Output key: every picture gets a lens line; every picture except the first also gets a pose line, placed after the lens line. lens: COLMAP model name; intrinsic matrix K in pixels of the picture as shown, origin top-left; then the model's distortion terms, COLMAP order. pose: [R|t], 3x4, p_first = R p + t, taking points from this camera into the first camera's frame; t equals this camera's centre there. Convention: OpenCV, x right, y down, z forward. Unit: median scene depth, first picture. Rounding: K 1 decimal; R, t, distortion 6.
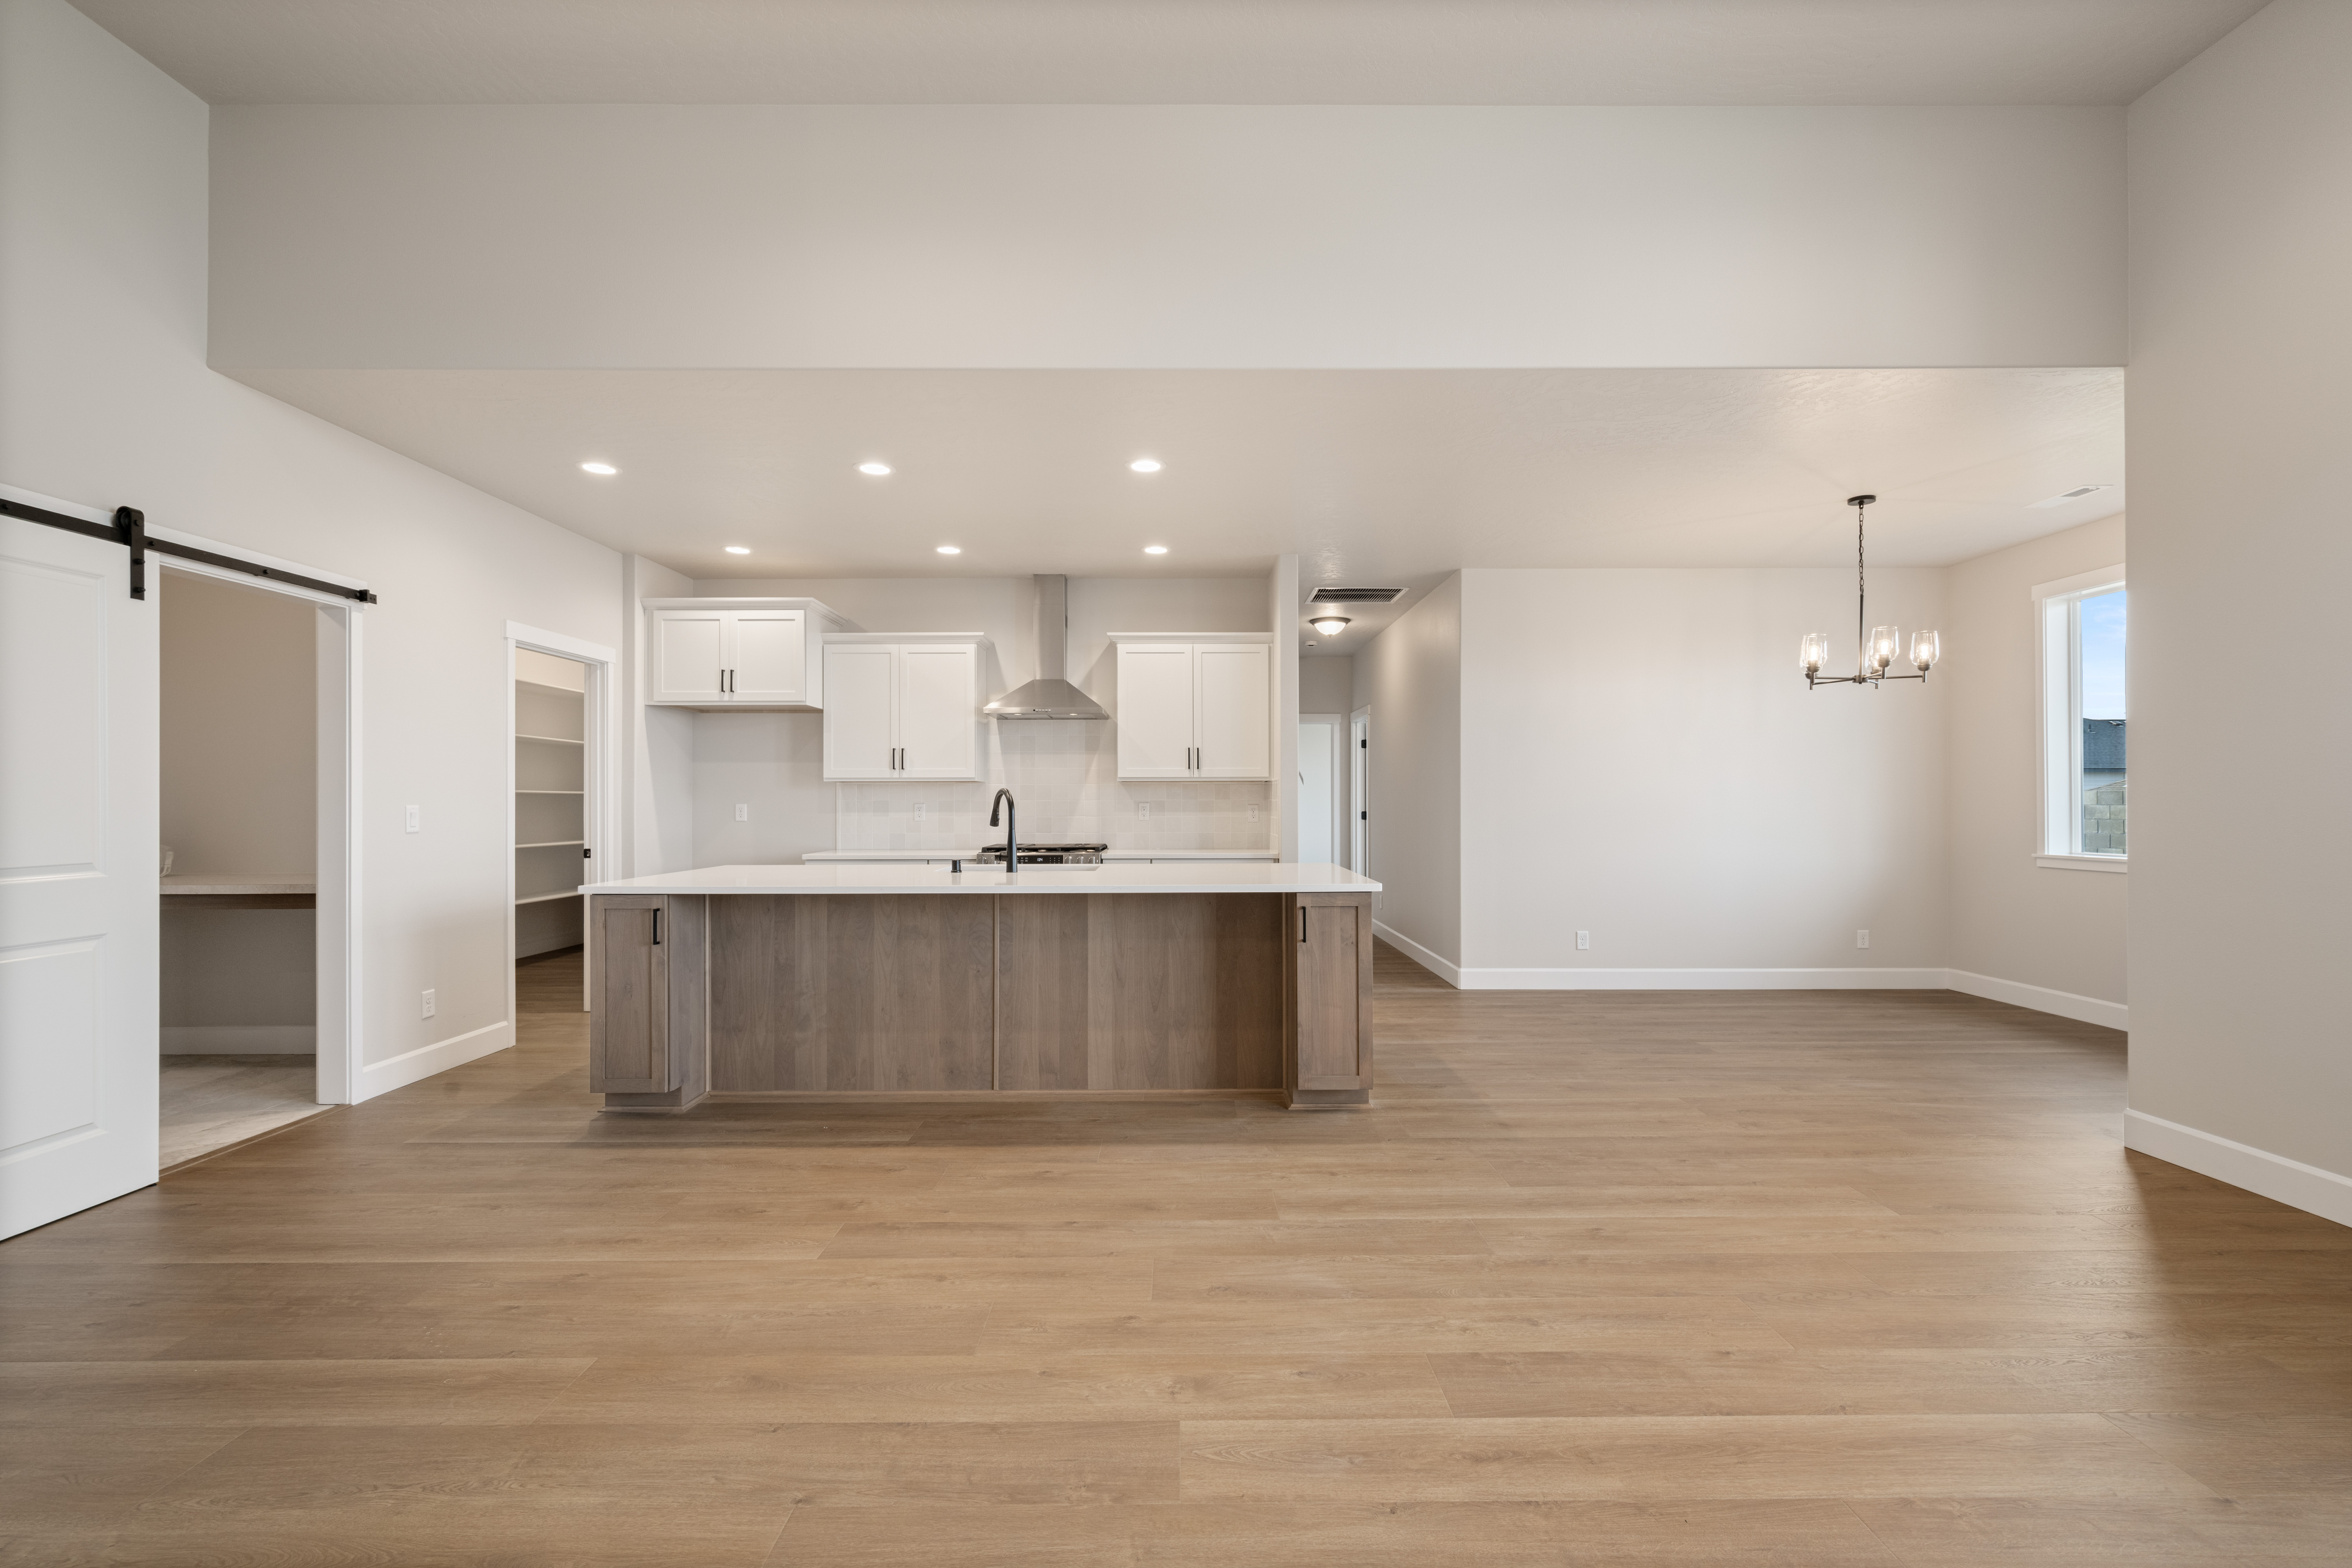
lens RADIAL K [[1004.9, 0, 1181.1], [0, 1004.9, 796.0], [0, 0, 1]] dist [-0.000314, -0.000135]
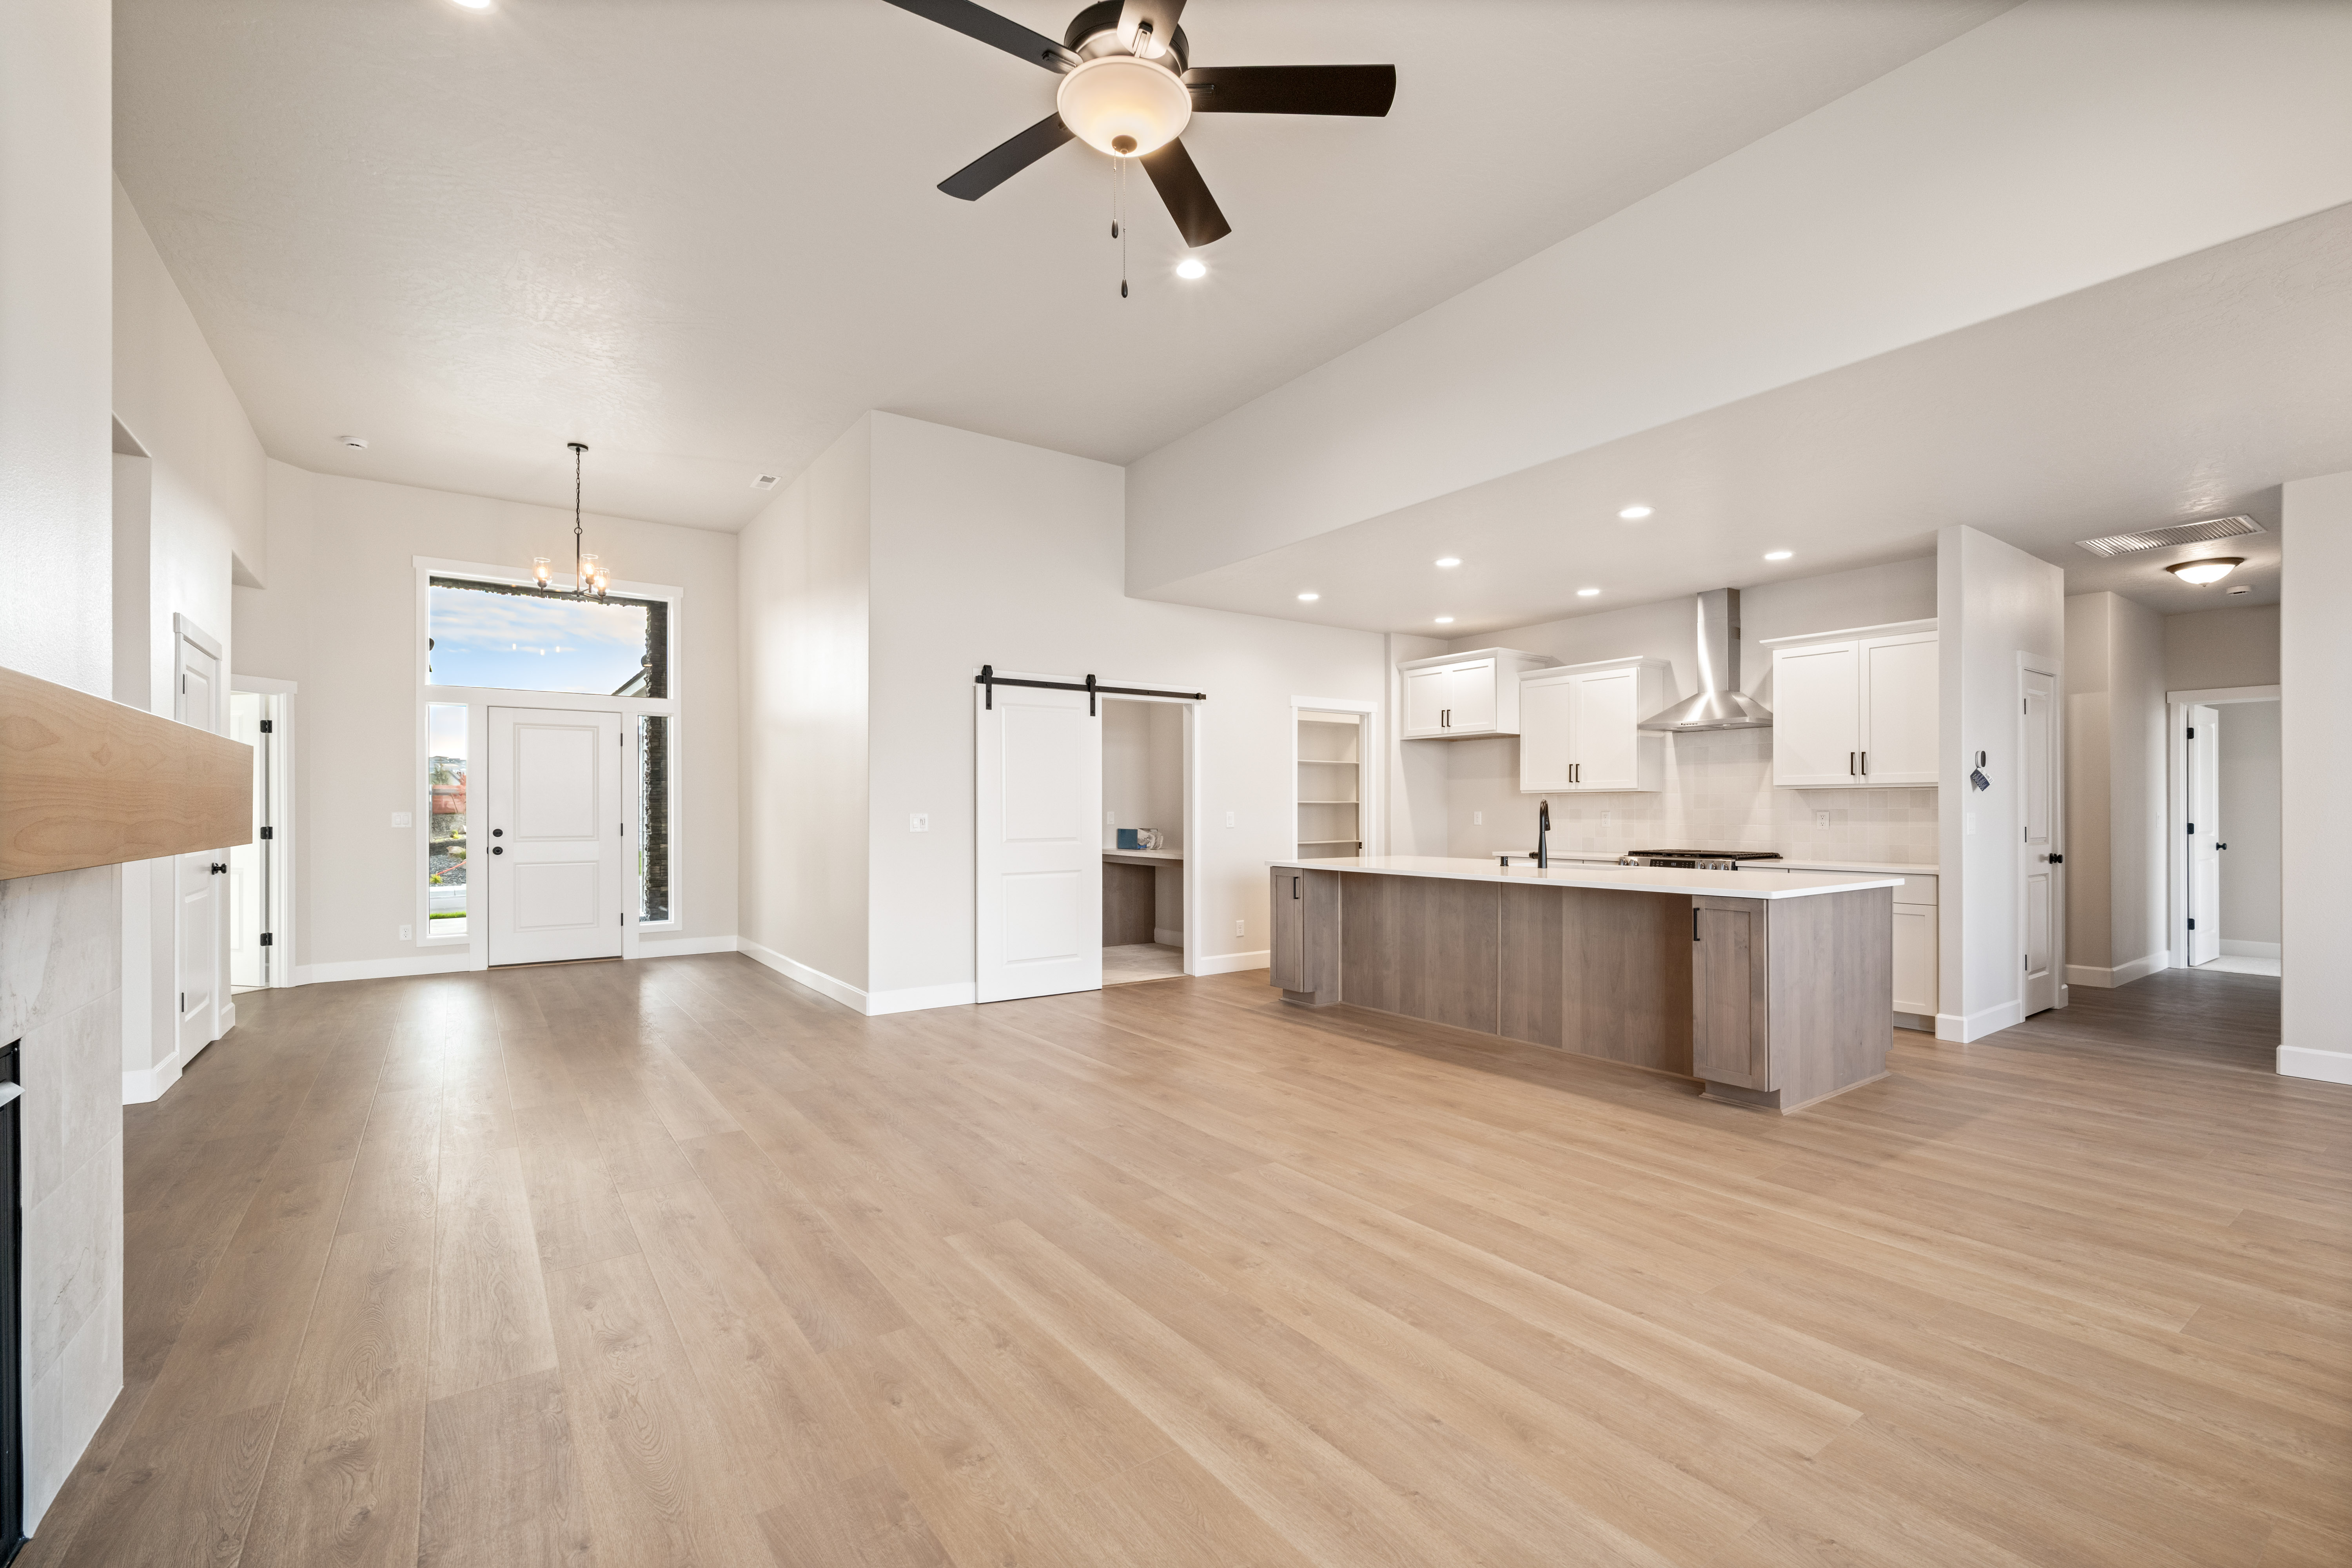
lens RADIAL K [[1012.6, 0, 1185.6], [0, 1012.6, 808.4], [0, 0, 1]] dist [-0.002170, 0.000123]
pose [[0.577858, -0.000091, -0.816137, 0.643729], [0.004423, 0.999986, 0.003021, -0.002707], [0.816125, -0.005356, 0.577850, -0.072174]]
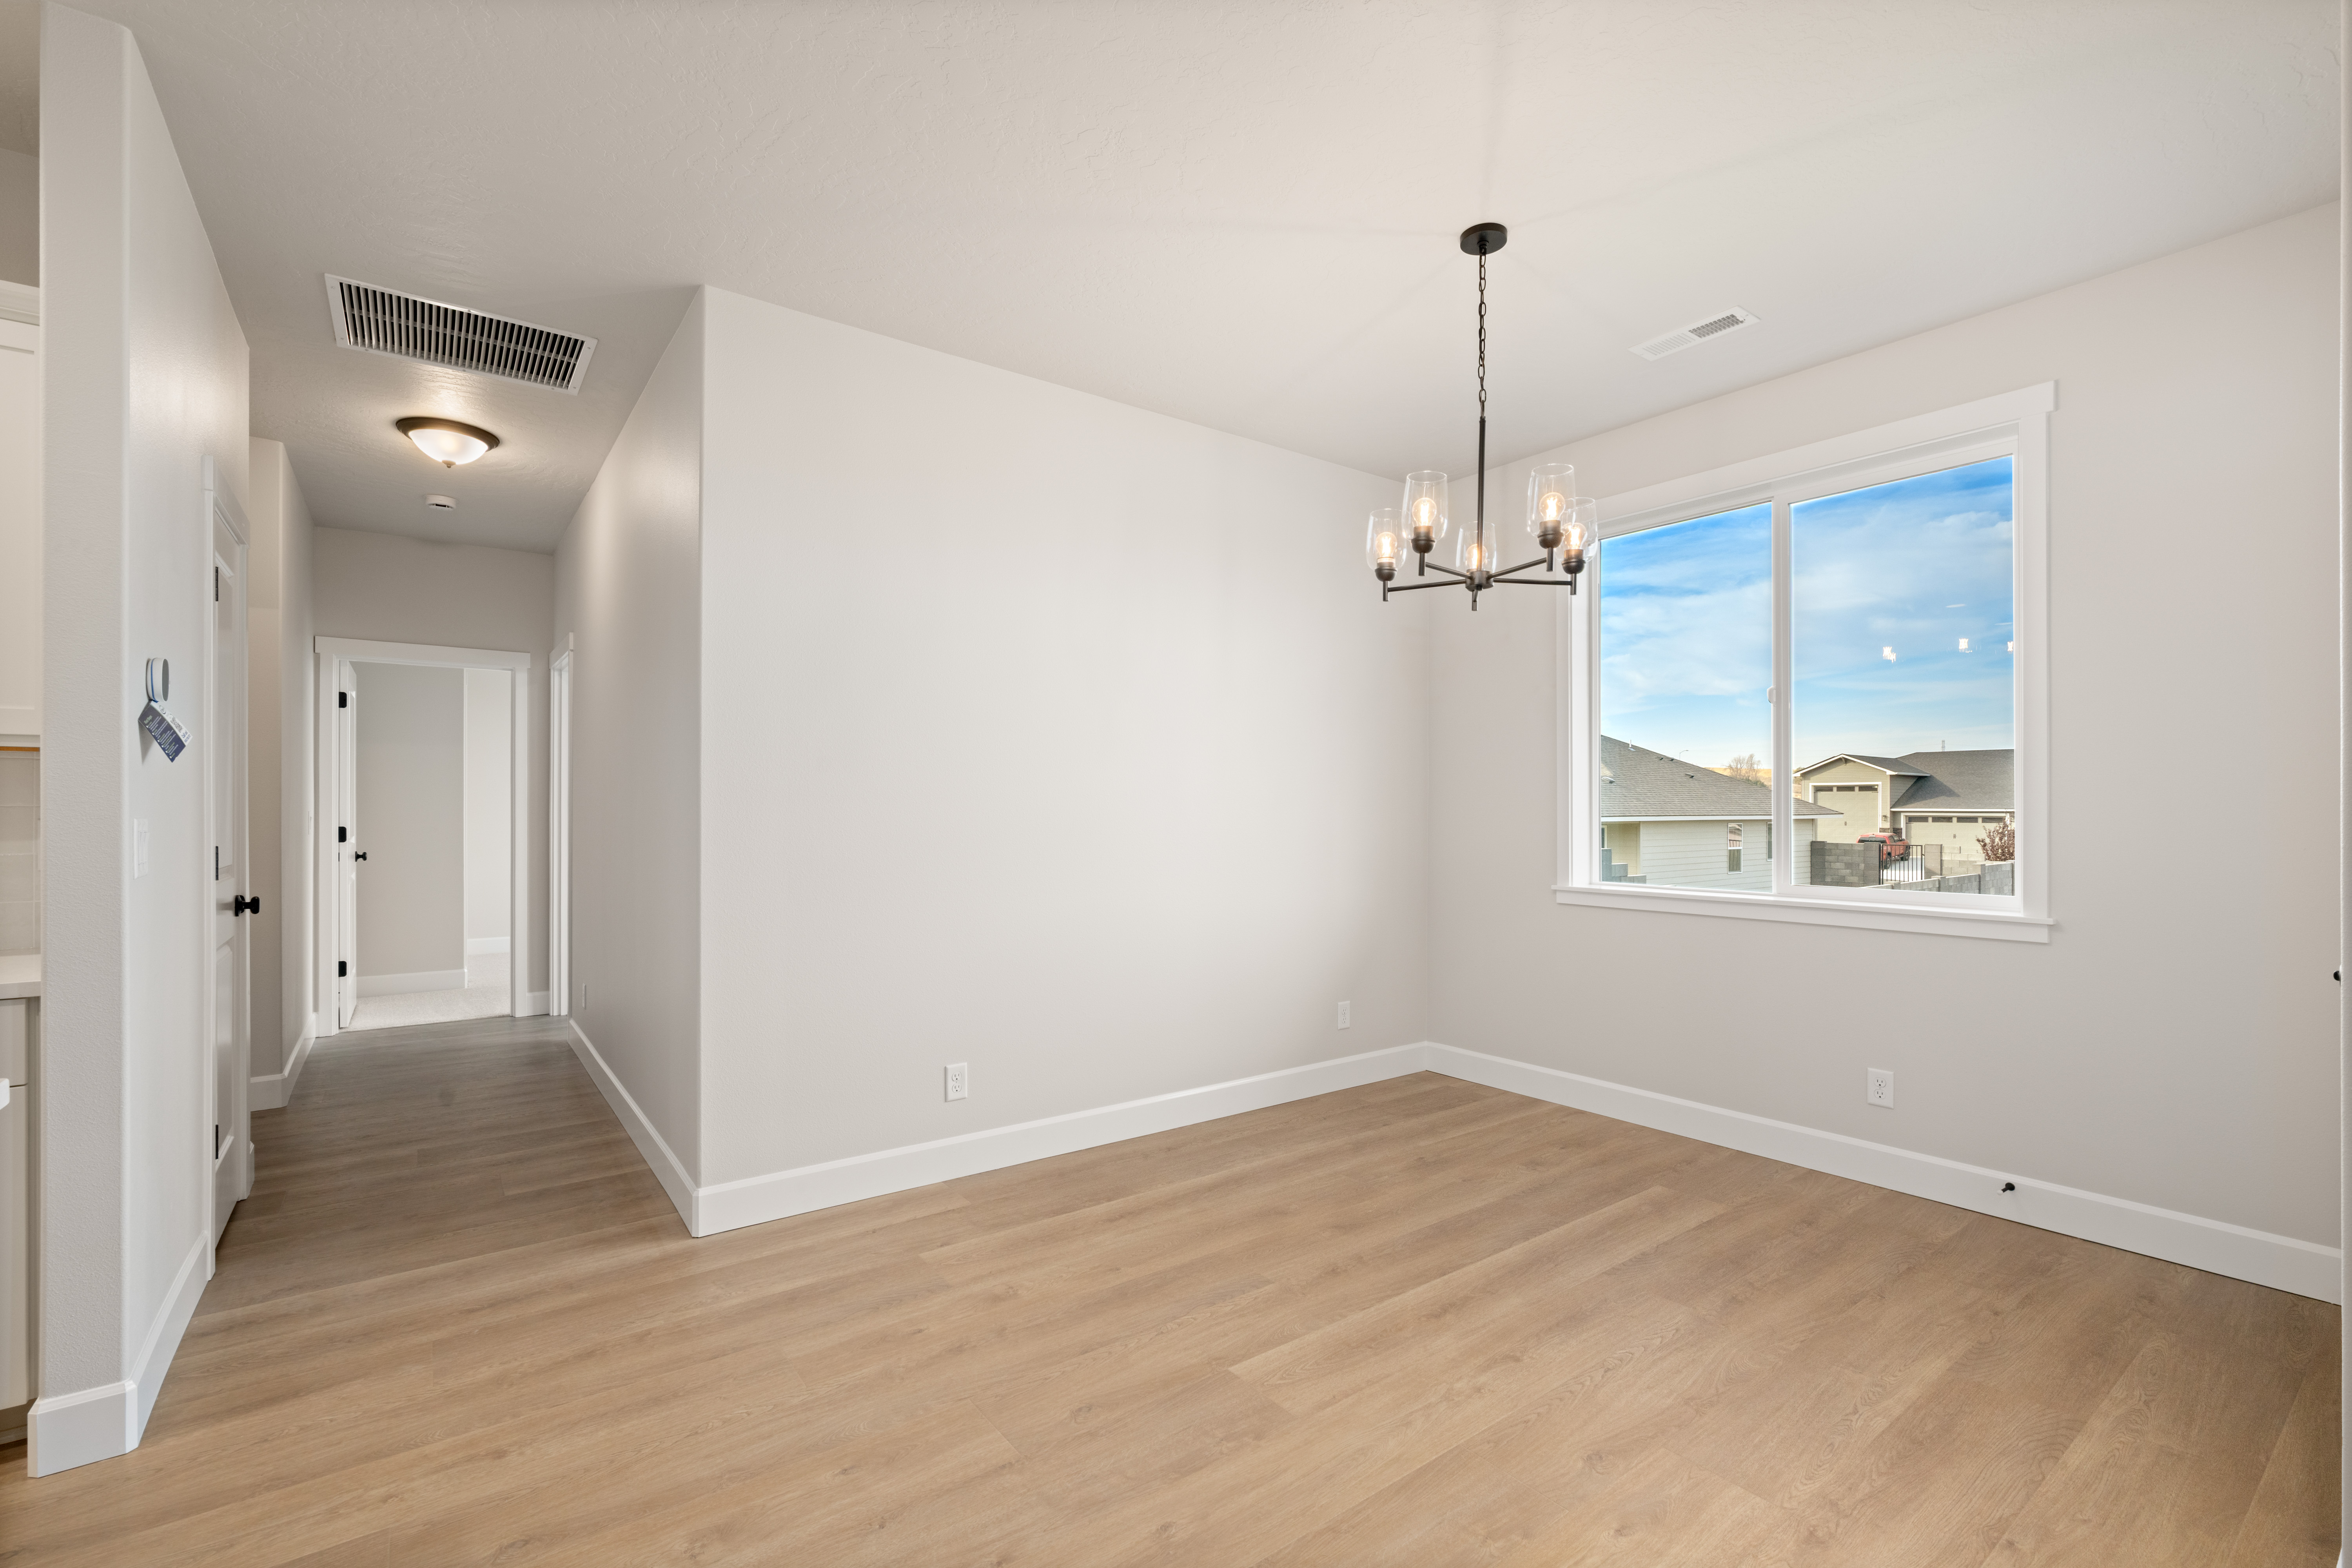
lens RADIAL K [[1022.1, 0, 1176.5], [0, 1022.1, 805.6], [0, 0, 1]] dist [-0.001780, -0.000367]
pose [[0.806258, 0.003679, 0.591552, 0.282478], [-0.006264, 0.999978, 0.002319, 0.000568], [-0.591531, -0.005576, 0.806263, 0.799486]]
